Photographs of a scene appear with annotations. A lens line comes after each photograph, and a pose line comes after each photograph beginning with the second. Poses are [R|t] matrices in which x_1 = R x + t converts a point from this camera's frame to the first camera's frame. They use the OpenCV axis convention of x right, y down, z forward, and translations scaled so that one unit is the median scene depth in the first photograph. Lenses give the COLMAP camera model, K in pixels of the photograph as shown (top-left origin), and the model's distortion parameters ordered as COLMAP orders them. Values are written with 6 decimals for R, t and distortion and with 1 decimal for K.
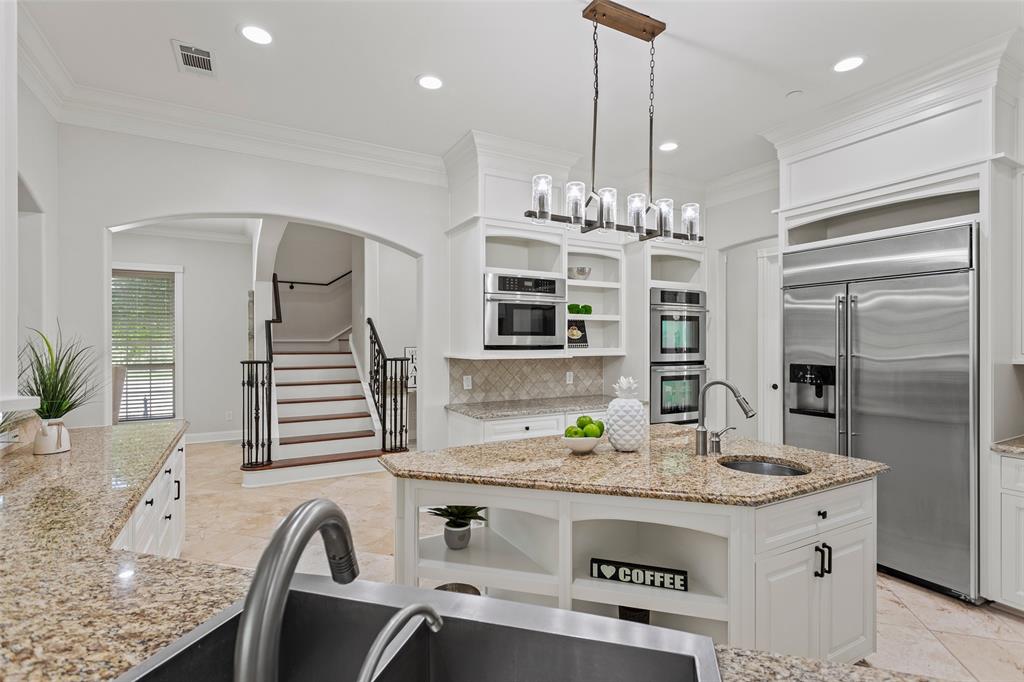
lens RADIAL K [[484.3, 0, 514.5], [0, 484.3, 340.1], [0, 0, 1]] dist [0.001644, 0.001453]
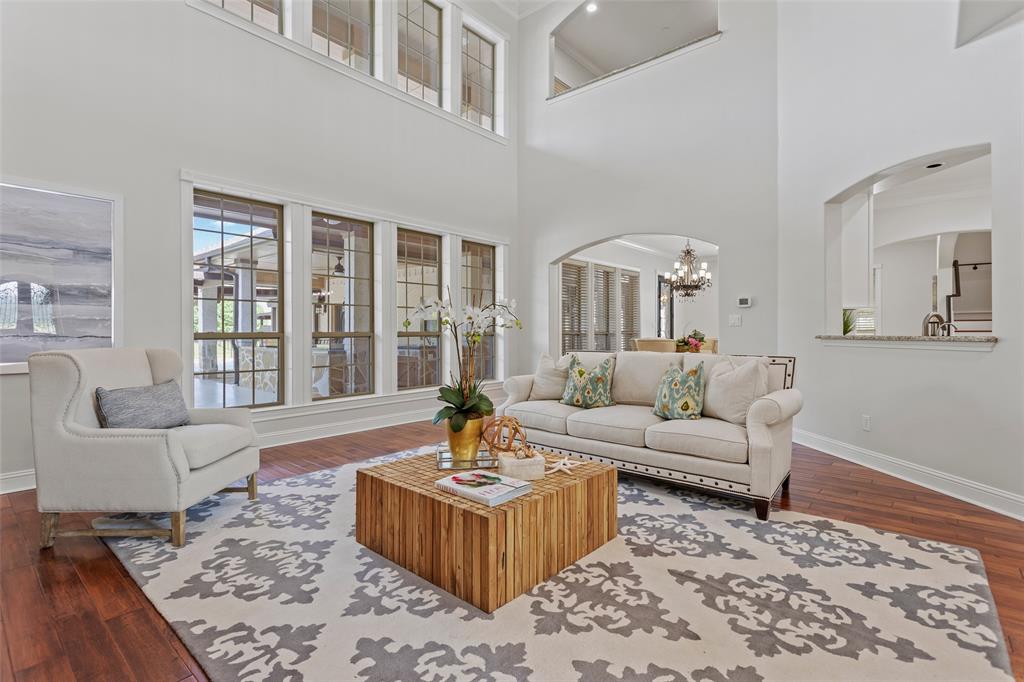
lens RADIAL K [[484.3, 0, 514.8], [0, 484.3, 335.9], [0, 0, 1]] dist [0.001644, 0.001453]
pose [[0.358798, 0.000567, -0.933415, 0.348465], [0.005381, 0.999982, 0.002676, 0.065216], [0.933400, -0.005983, 0.358789, -0.669522]]
